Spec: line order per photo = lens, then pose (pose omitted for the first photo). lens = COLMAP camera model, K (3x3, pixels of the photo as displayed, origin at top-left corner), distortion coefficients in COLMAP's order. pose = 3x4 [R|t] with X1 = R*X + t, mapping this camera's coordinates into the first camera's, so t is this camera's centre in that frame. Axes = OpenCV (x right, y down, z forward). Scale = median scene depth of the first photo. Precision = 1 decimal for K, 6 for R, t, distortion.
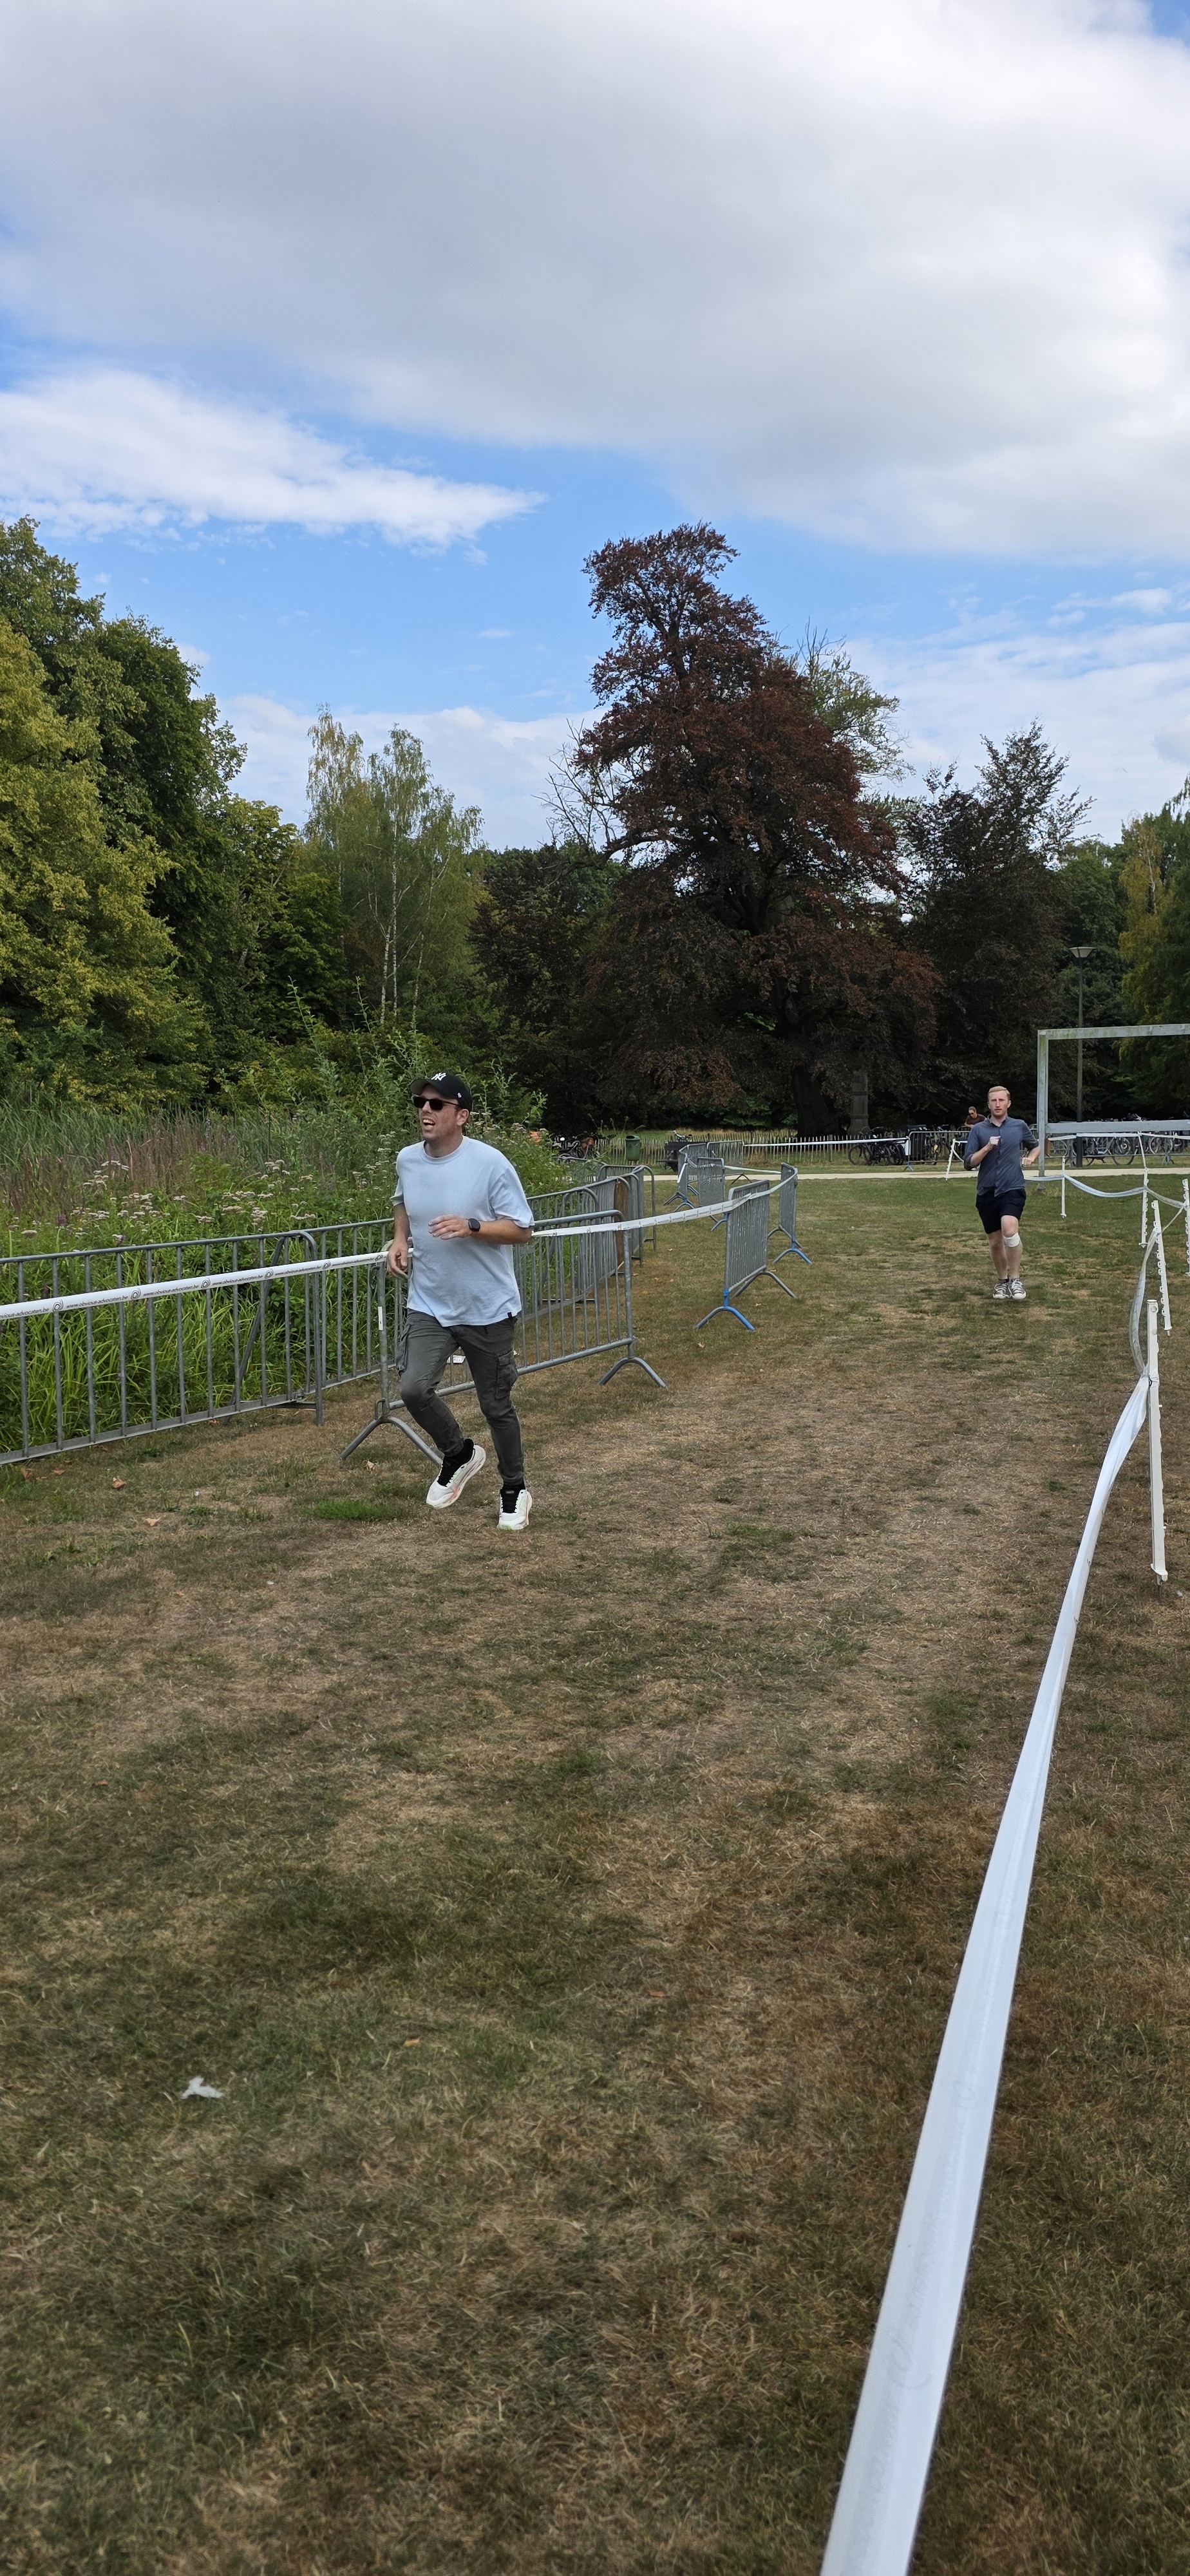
lens RADIAL K [[1885.1, 0, 597.3], [0, 1885.1, 1255.4], [0, 0, 1]] dist [0.087071, -0.003216]
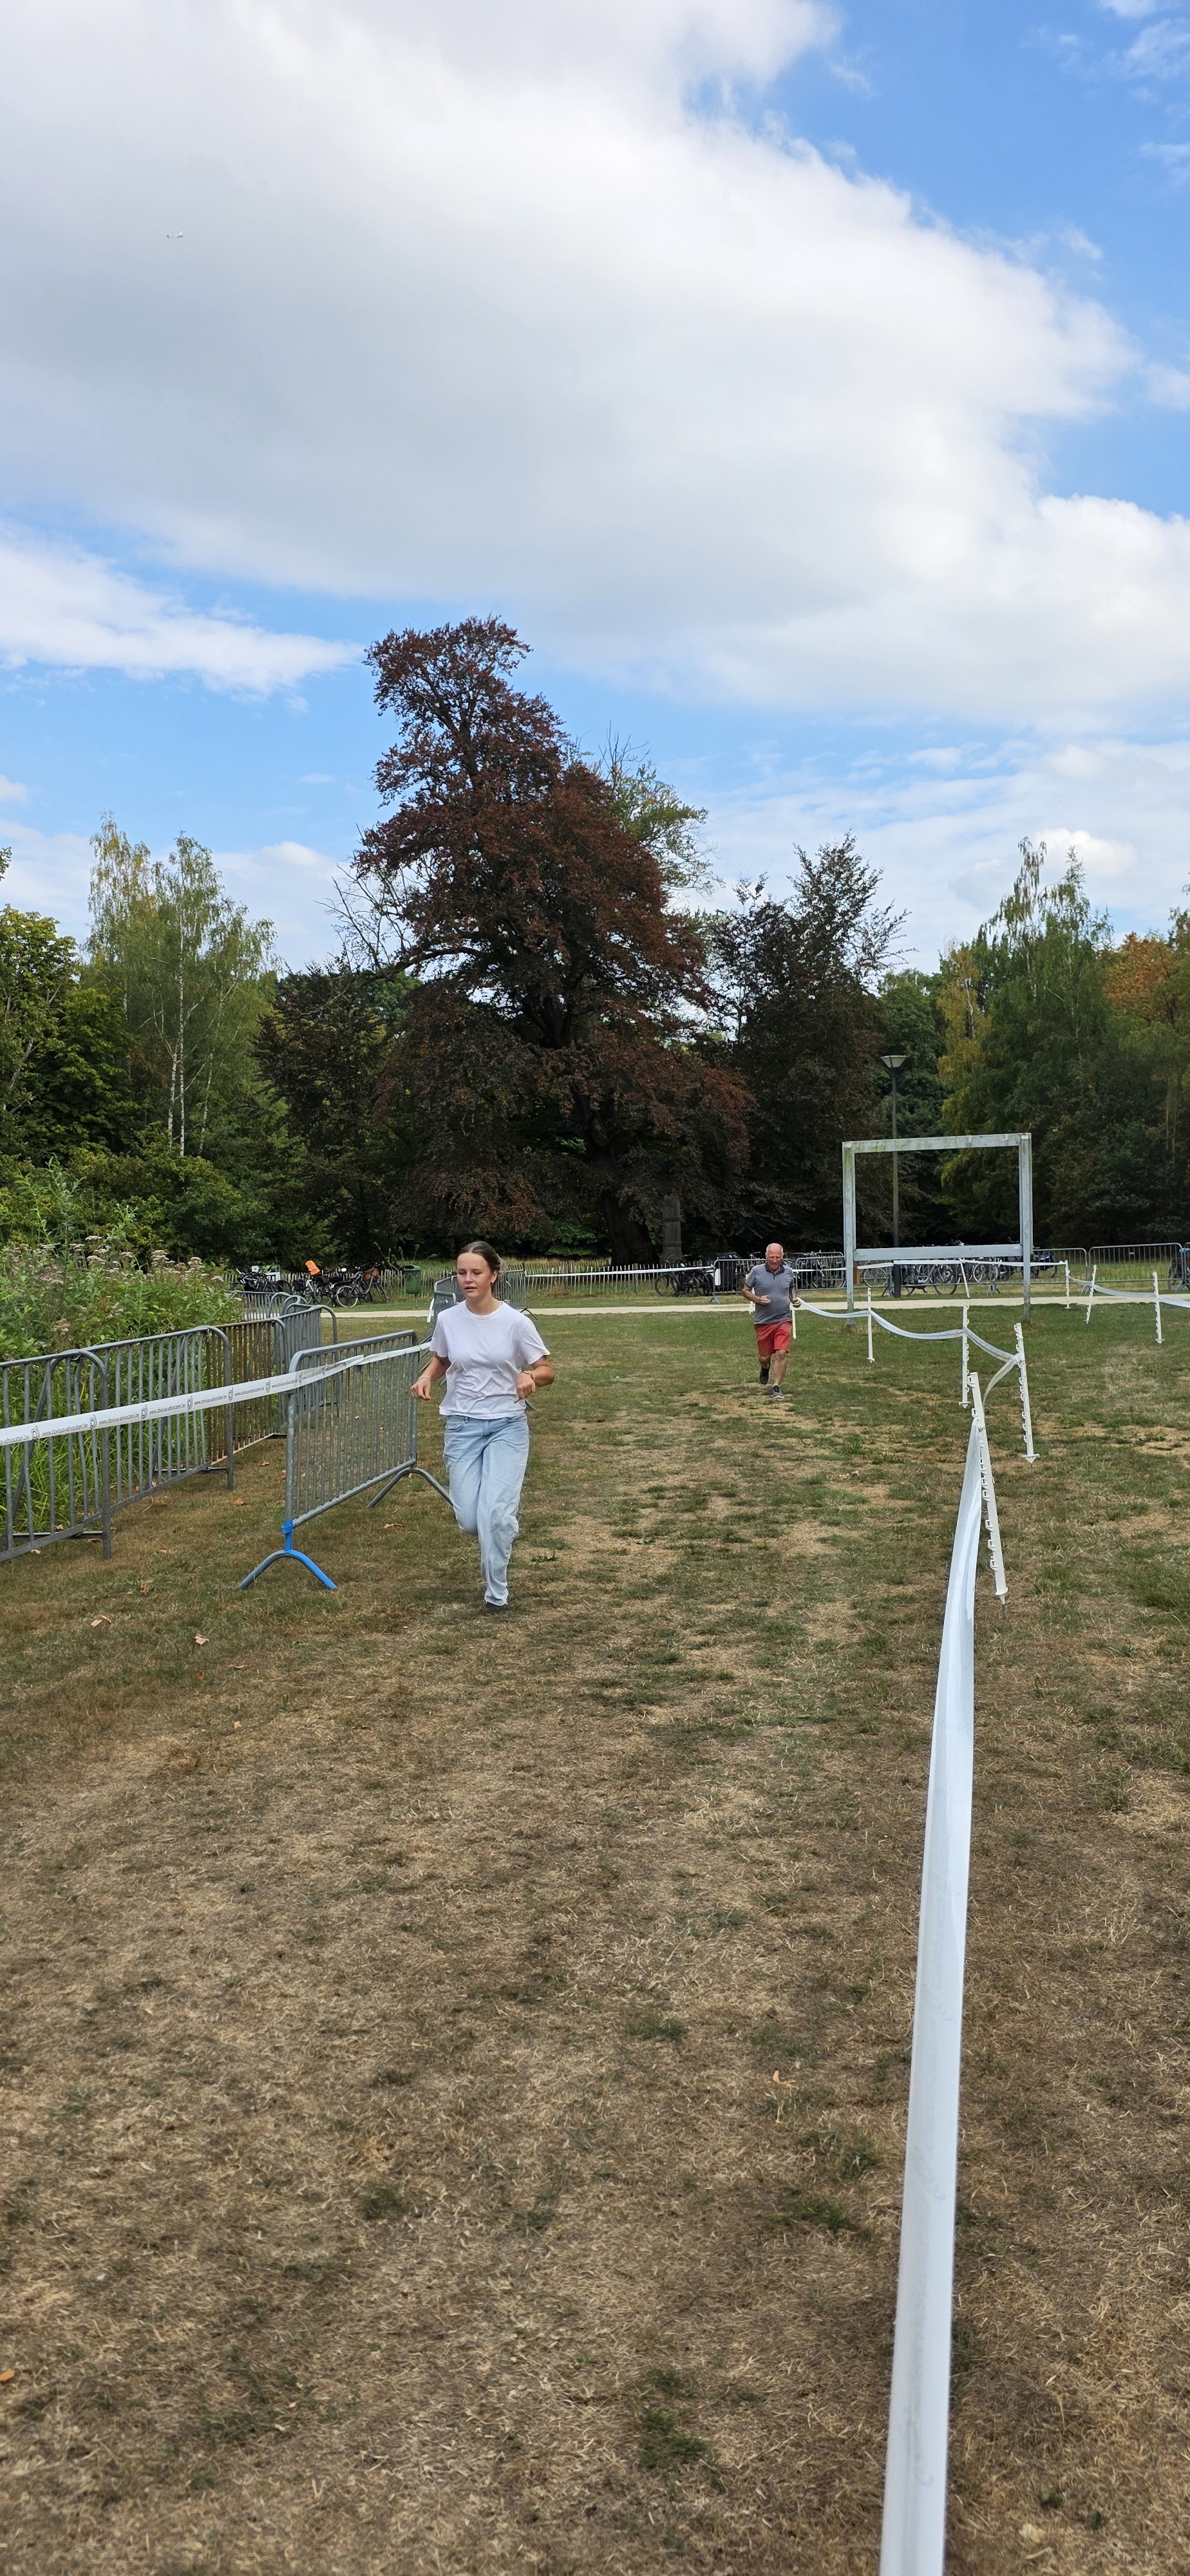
lens RADIAL K [[1767.3, 0, 588.3], [0, 1767.3, 1294.3], [0, 0, 1]] dist [0.070396, -0.001574]
pose [[0.997706, -0.007061, 0.067329, 0.038477], [0.010199, 0.998872, -0.046378, -0.008205], [-0.066925, 0.046959, 0.996652, 0.128766]]
